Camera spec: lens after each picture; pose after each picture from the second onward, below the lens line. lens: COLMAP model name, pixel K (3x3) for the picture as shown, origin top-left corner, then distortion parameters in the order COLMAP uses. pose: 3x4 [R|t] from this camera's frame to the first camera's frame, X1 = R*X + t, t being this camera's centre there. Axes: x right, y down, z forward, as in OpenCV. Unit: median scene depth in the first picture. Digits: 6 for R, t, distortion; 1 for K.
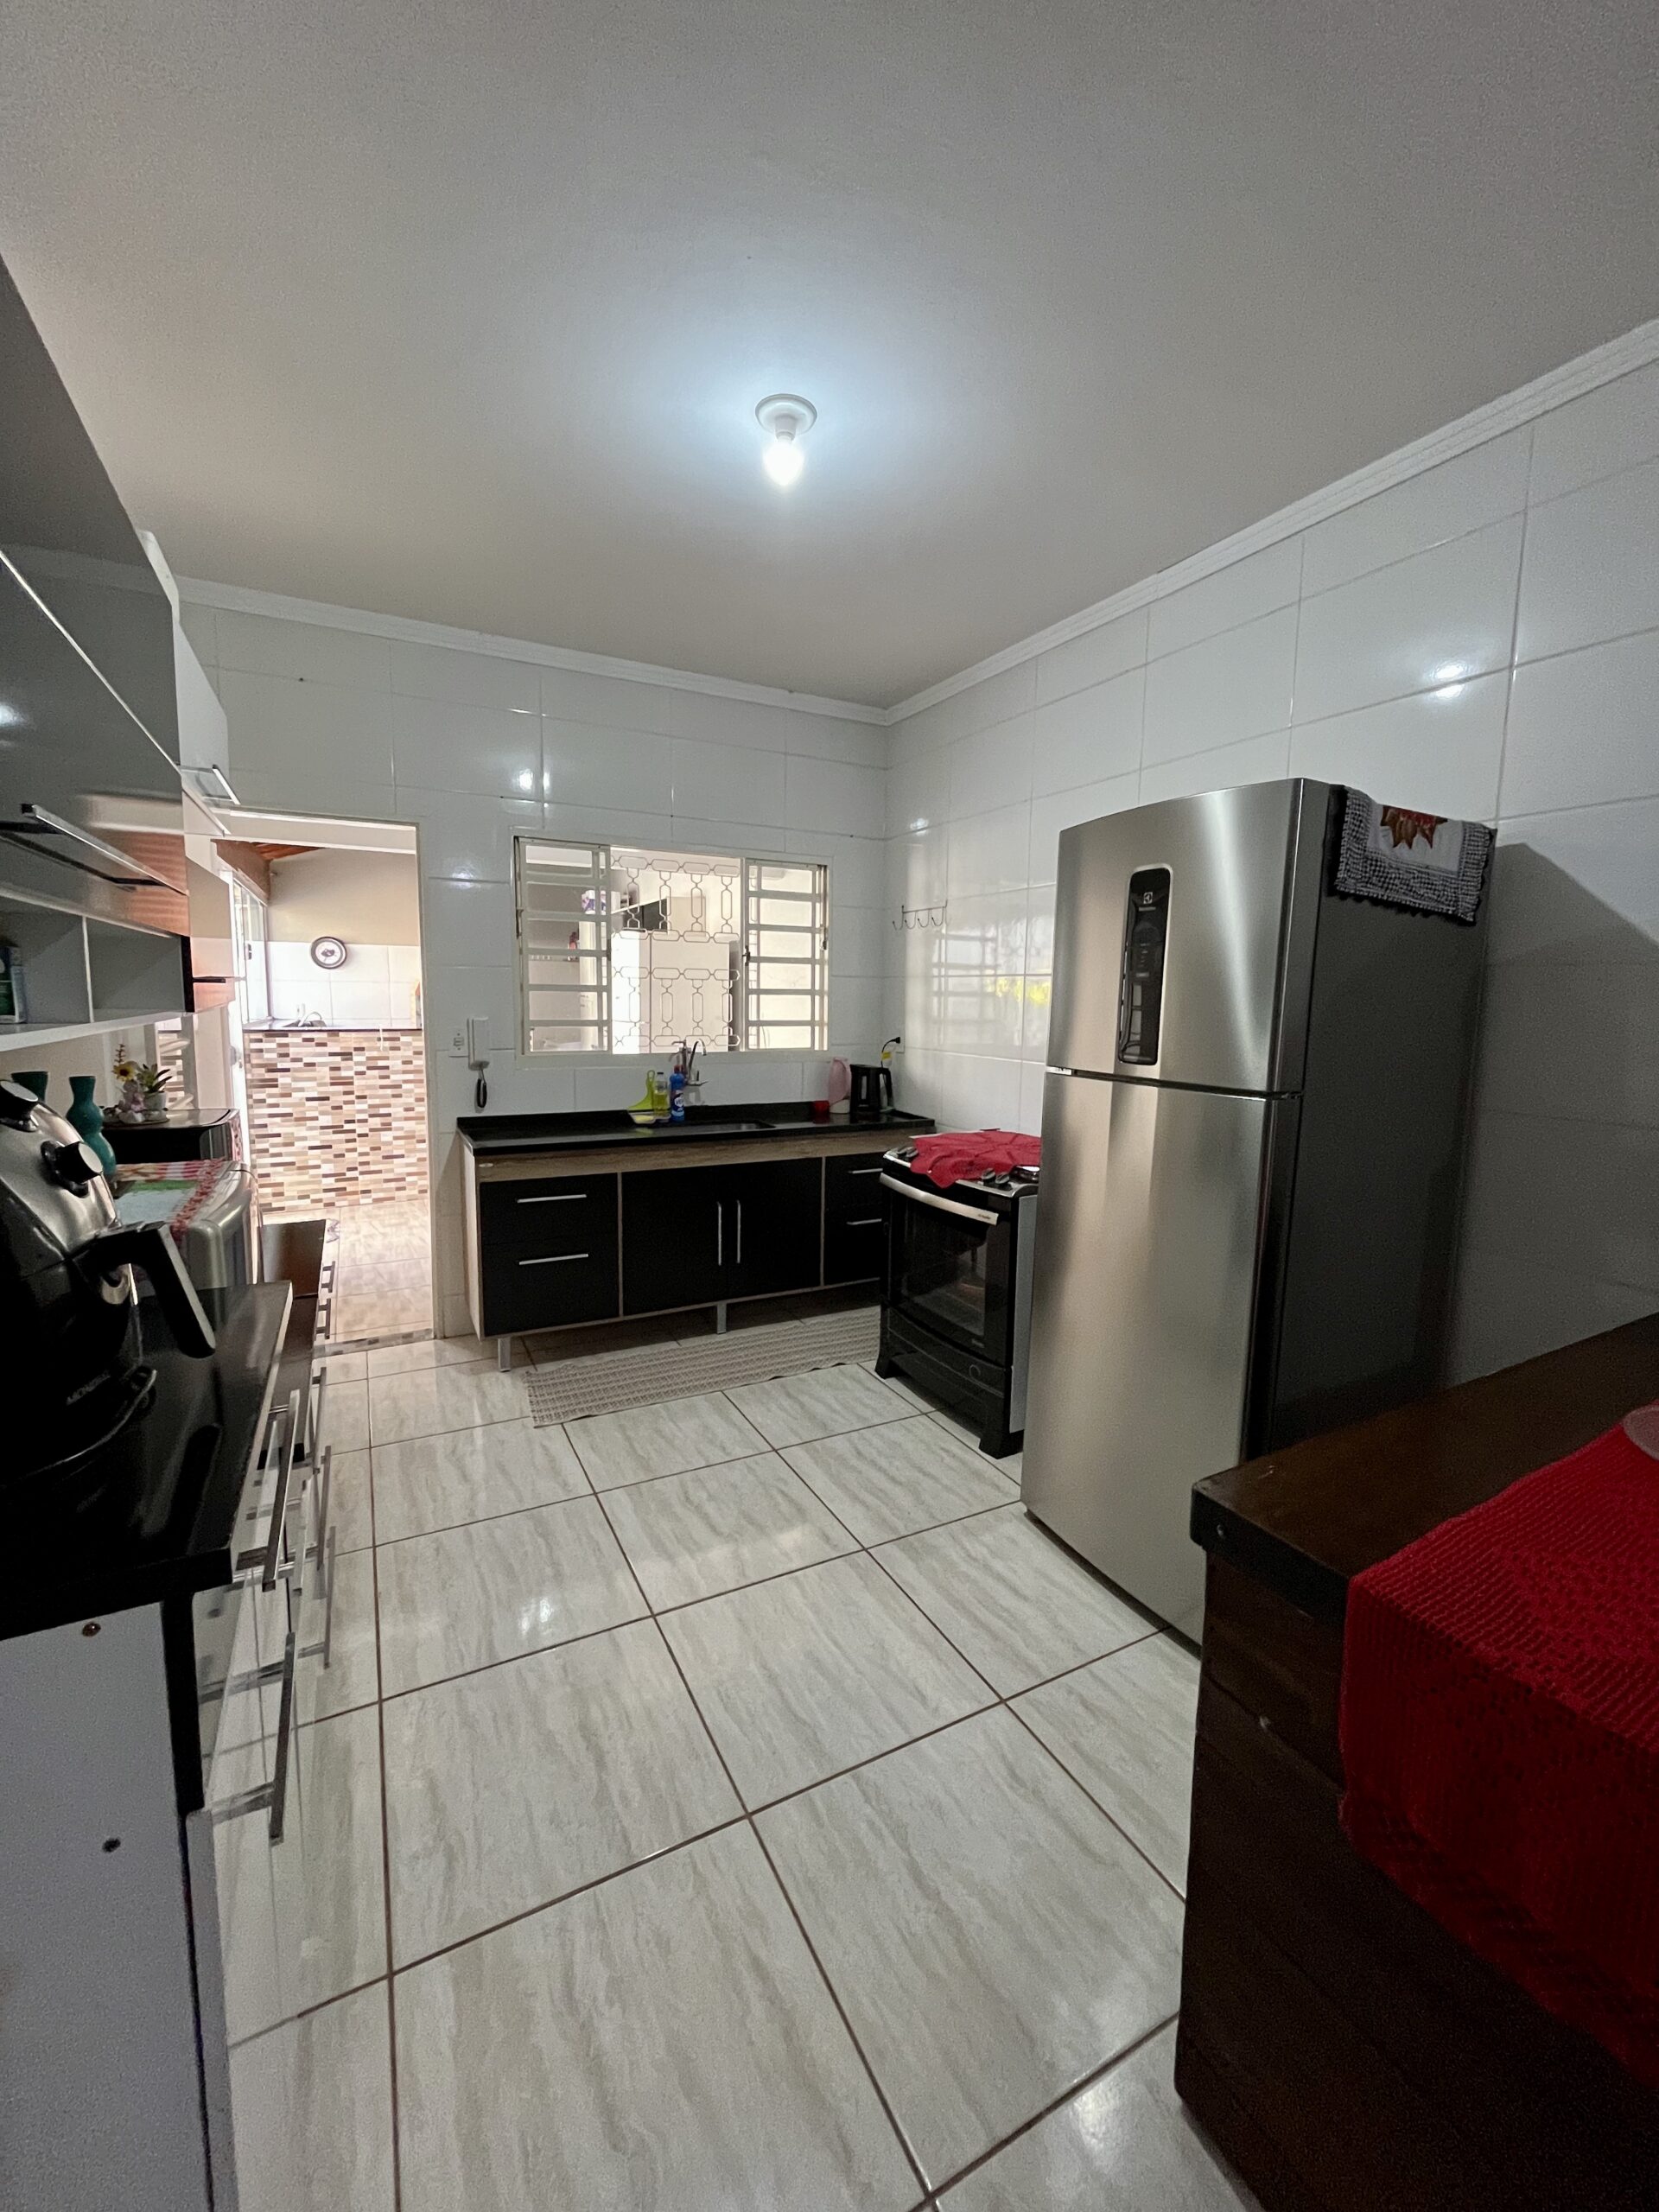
lens RADIAL K [[888.7, 0, 829.6], [0, 888.7, 1095.6], [0, 0, 1]] dist [-0.005292, 0.000186]
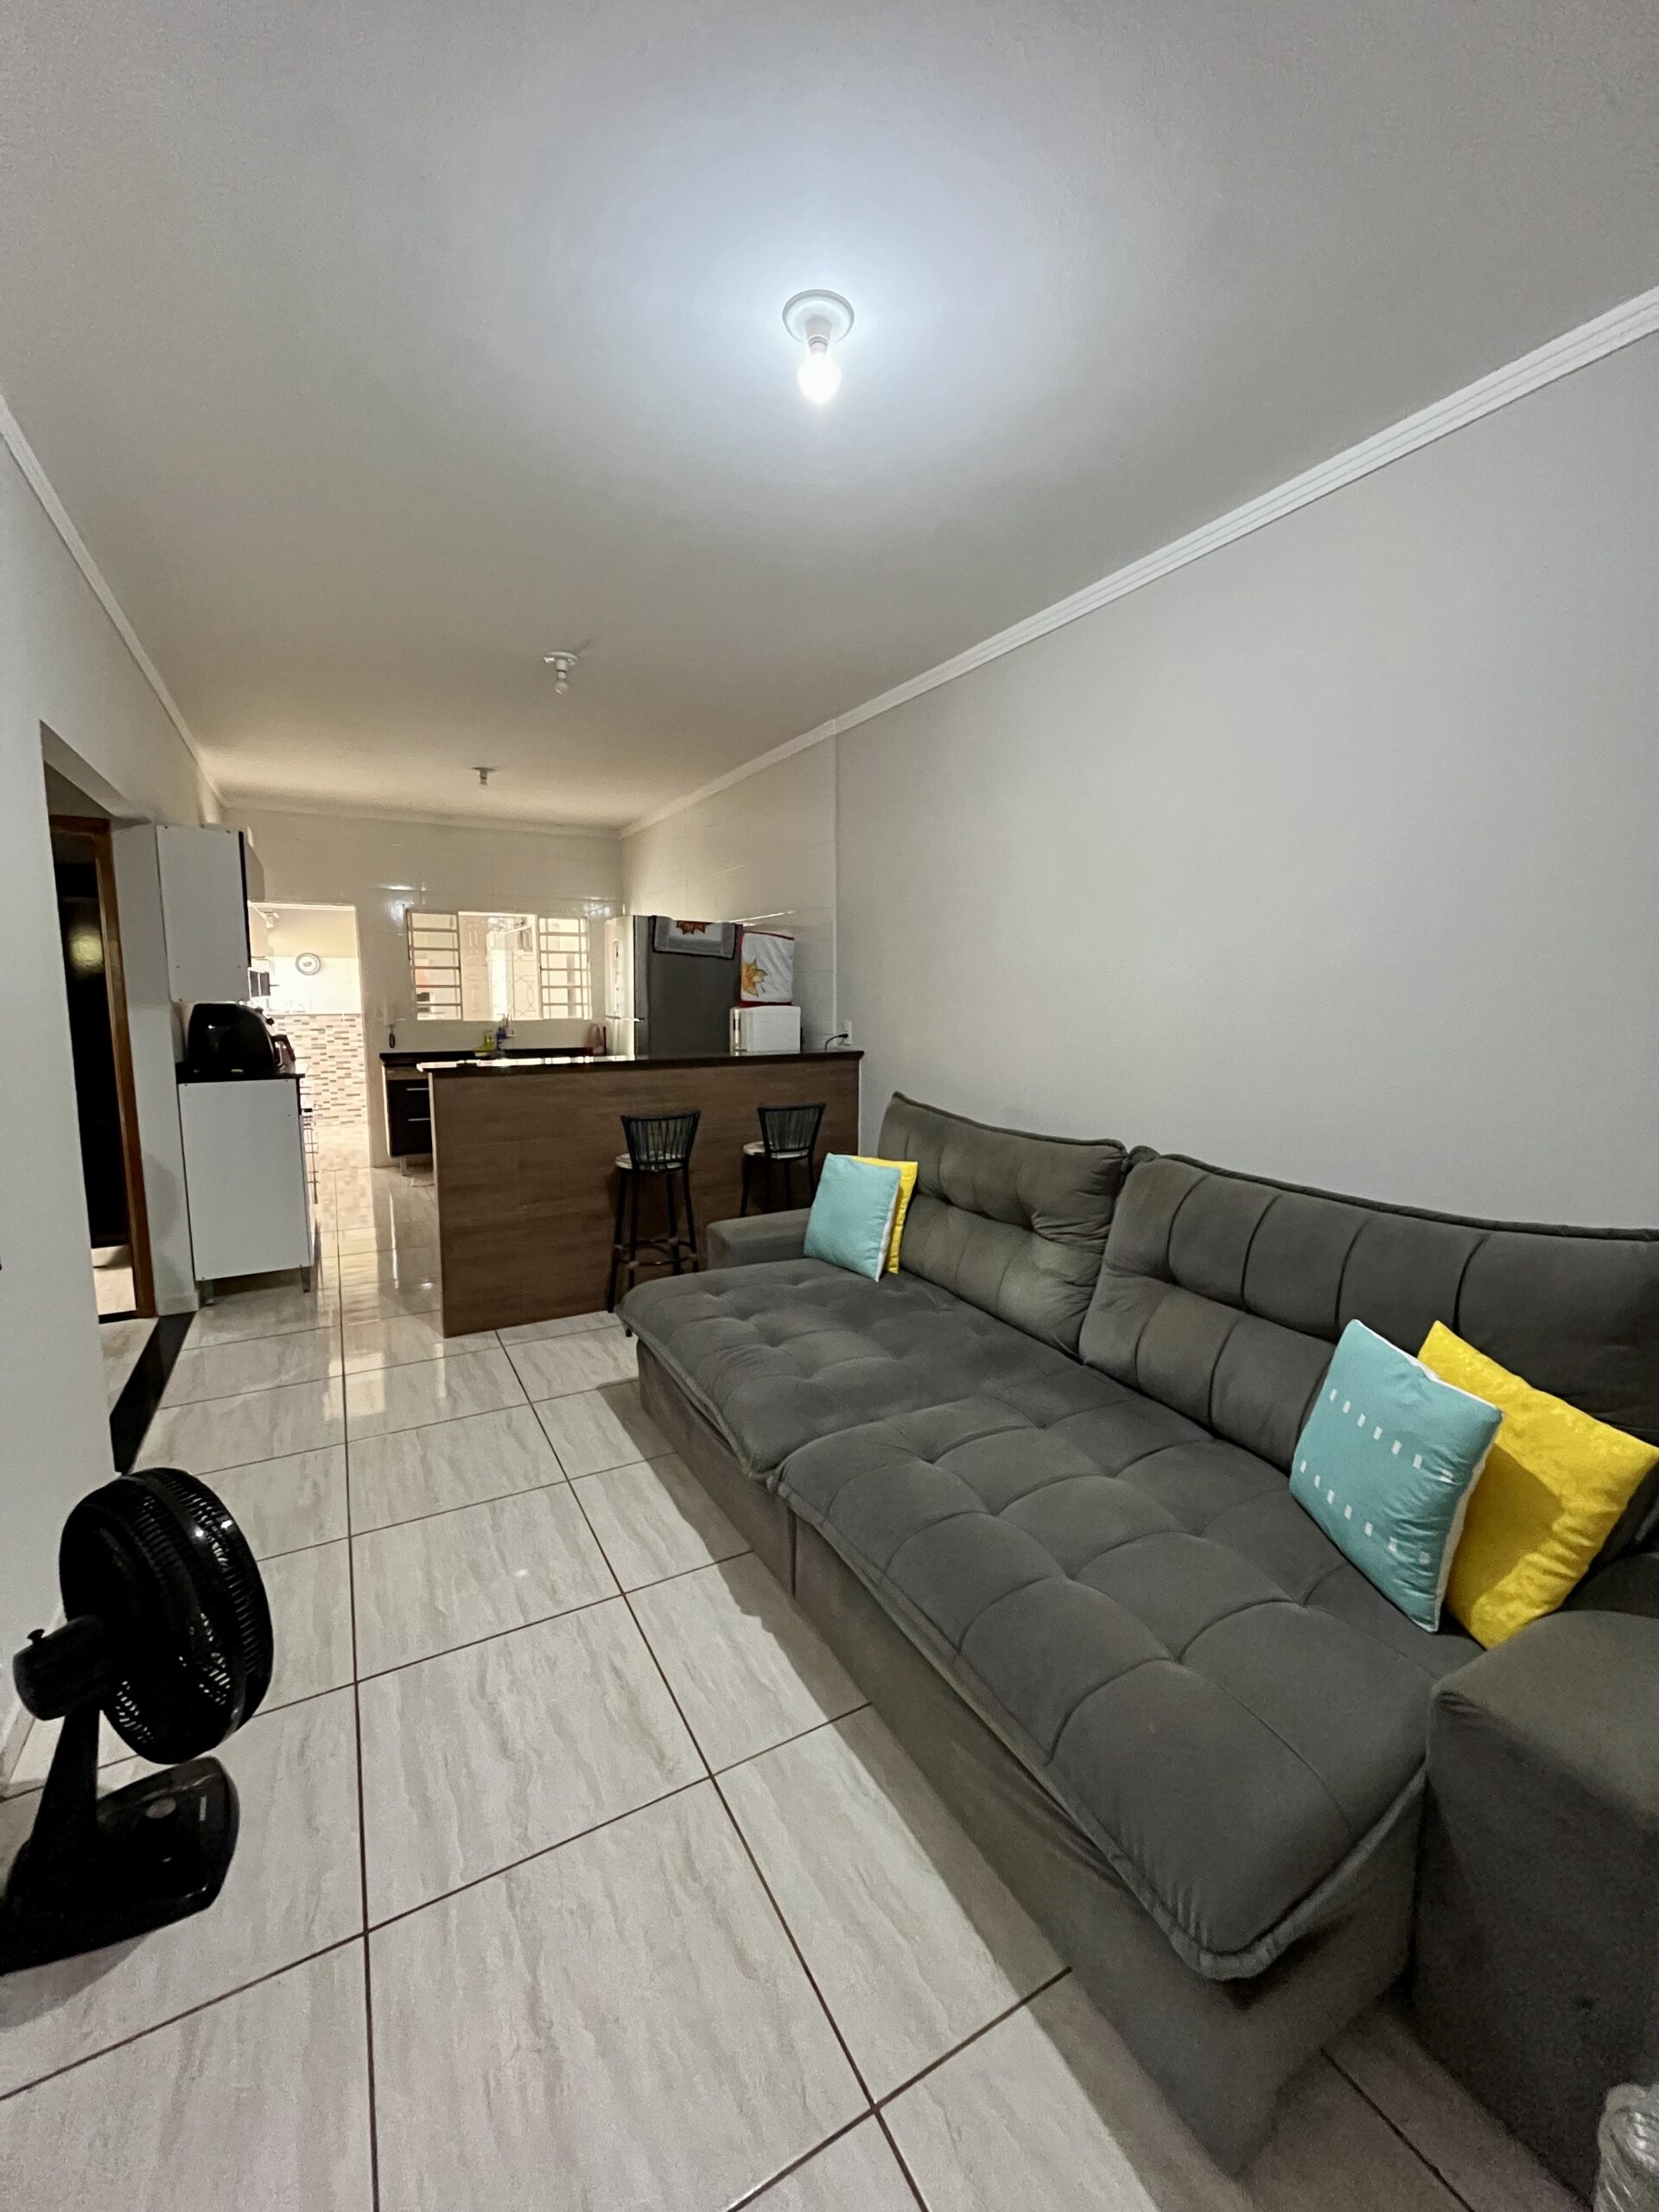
lens RADIAL K [[891.6, 0, 817.3], [0, 891.6, 1091.5], [0, 0, 1]] dist [0.006343, -0.000039]
pose [[0.999888, -0.011354, 0.009761, 0.323607], [0.011372, 0.999934, -0.001772, 0.077047], [-0.009740, 0.001883, 0.999951, -0.603649]]
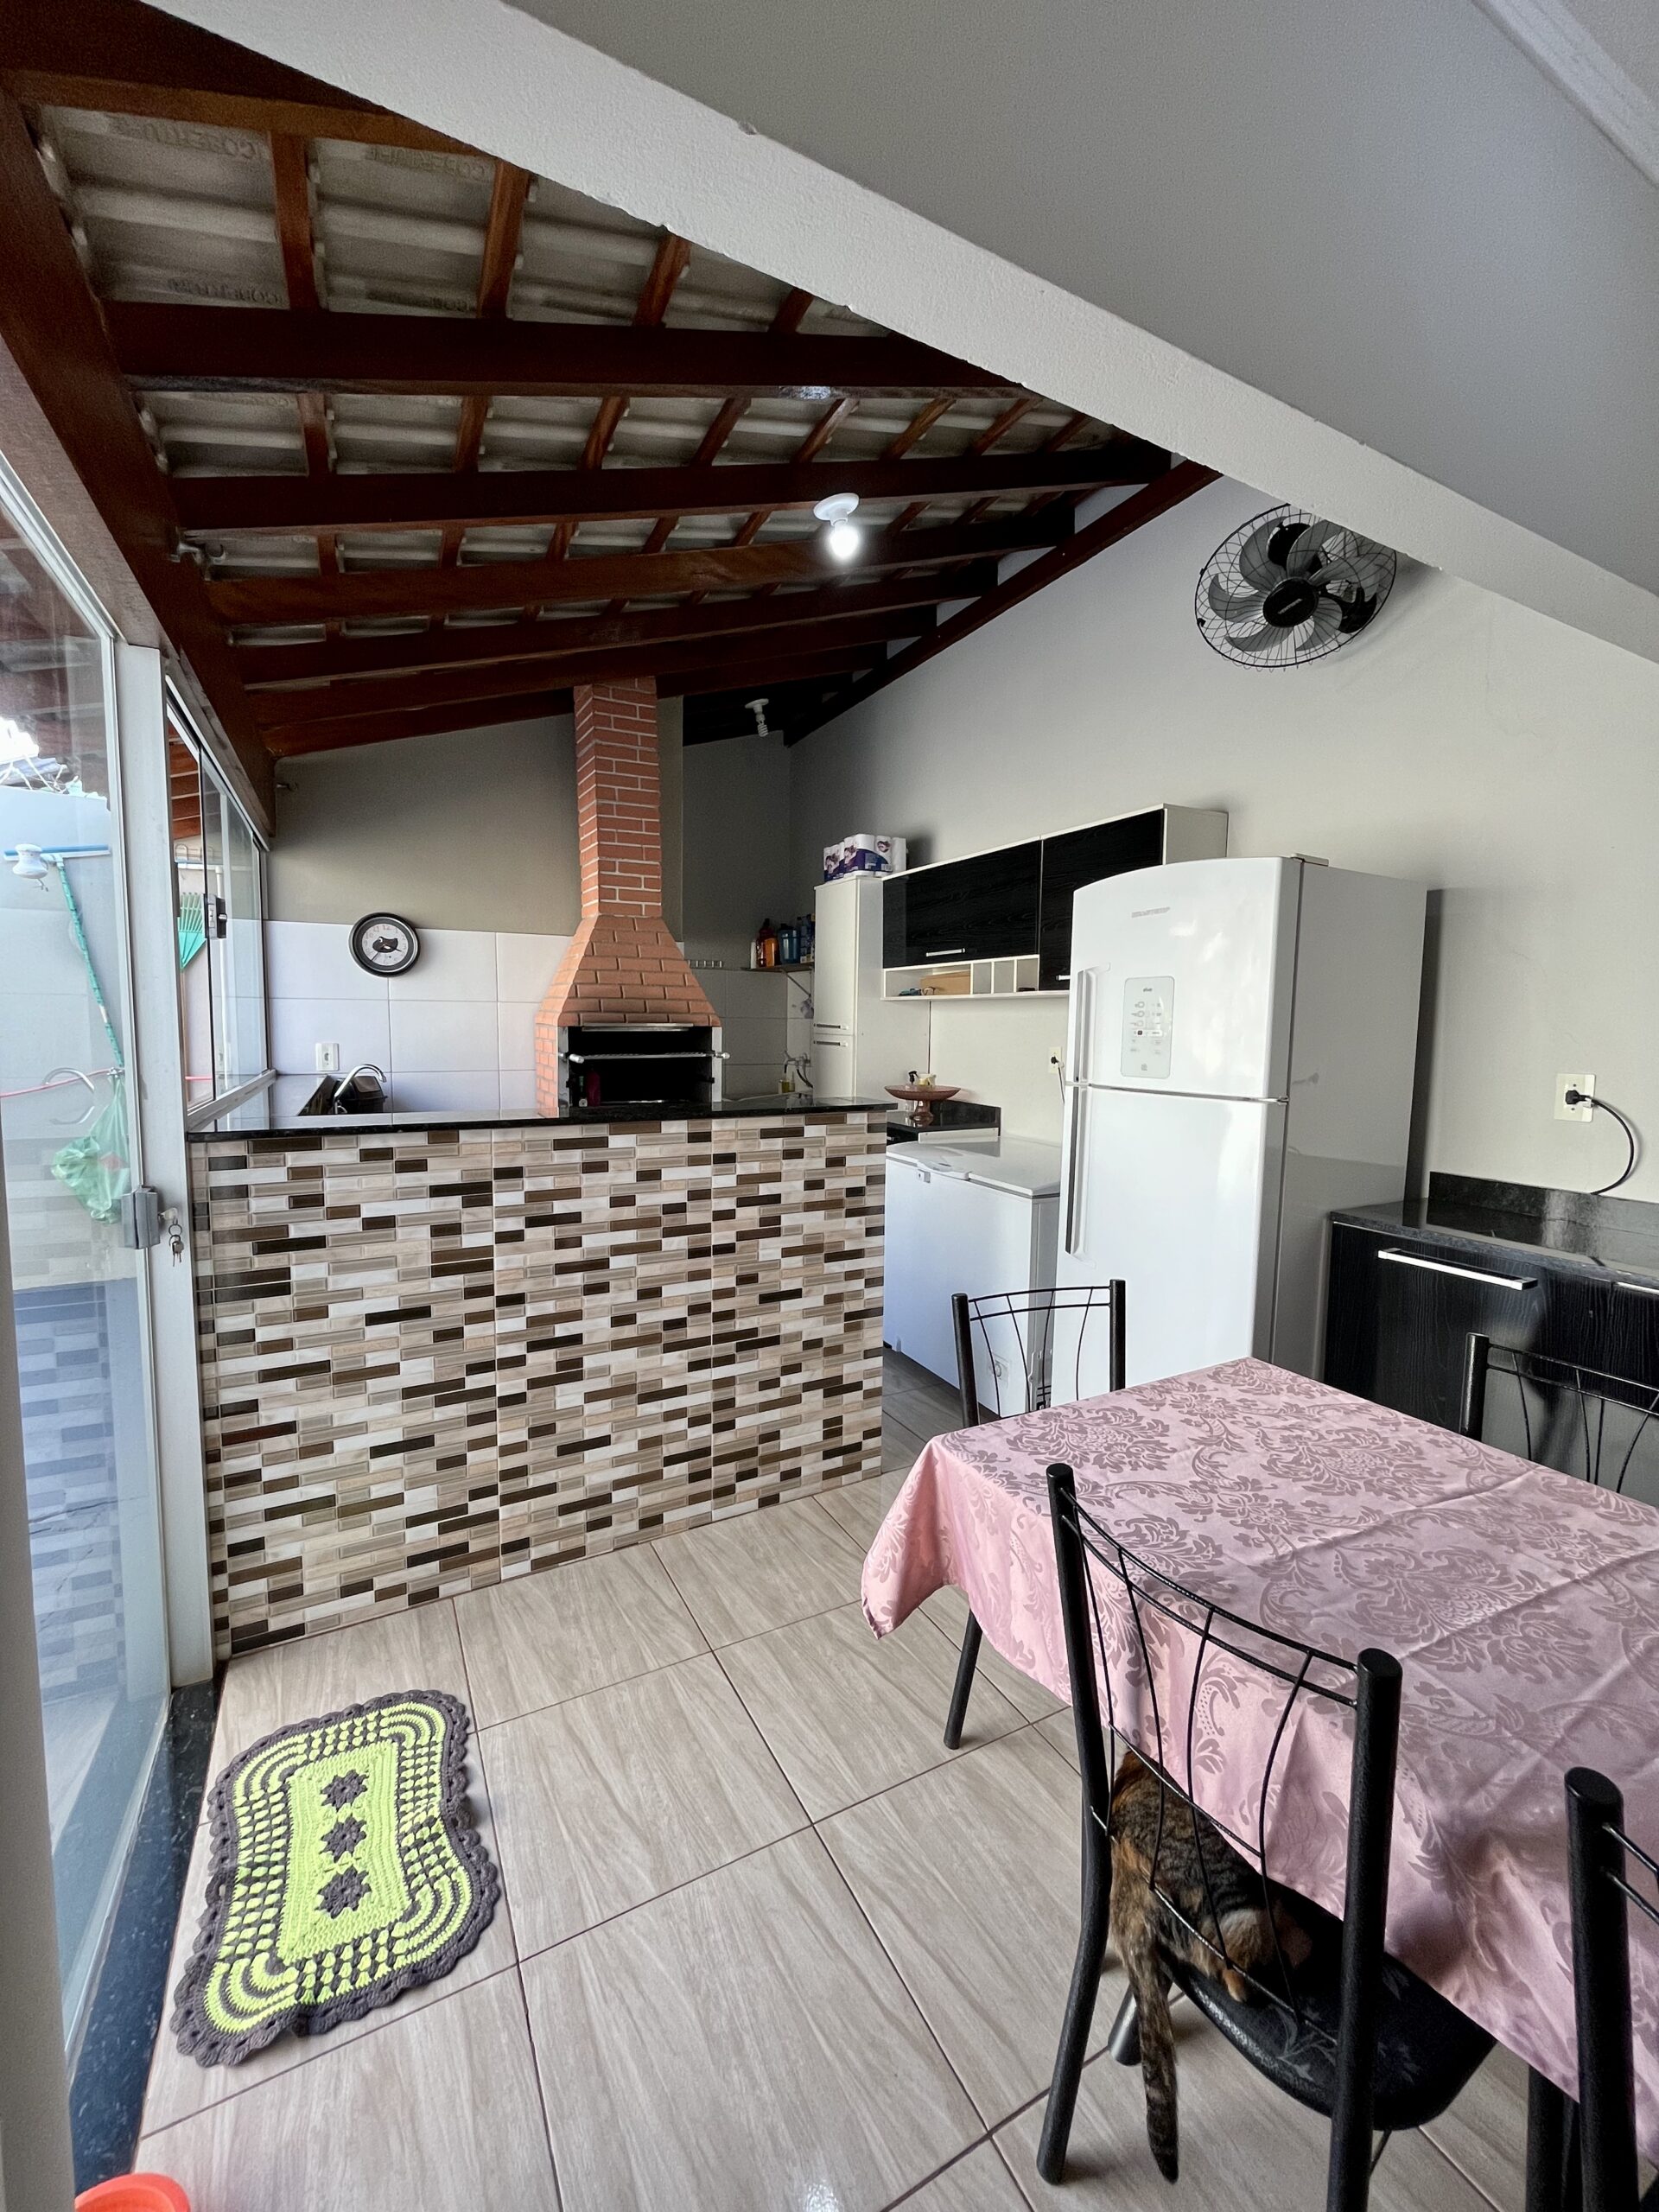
lens RADIAL K [[888.7, 0, 829.6], [0, 888.7, 1095.6], [0, 0, 1]] dist [-0.005292, 0.000186]
pose [[0.999997, -0.002115, -0.000742, -0.395587], [0.002091, 0.999528, -0.030648, -0.073278], [0.000806, 0.030647, 0.999530, 0.627951]]
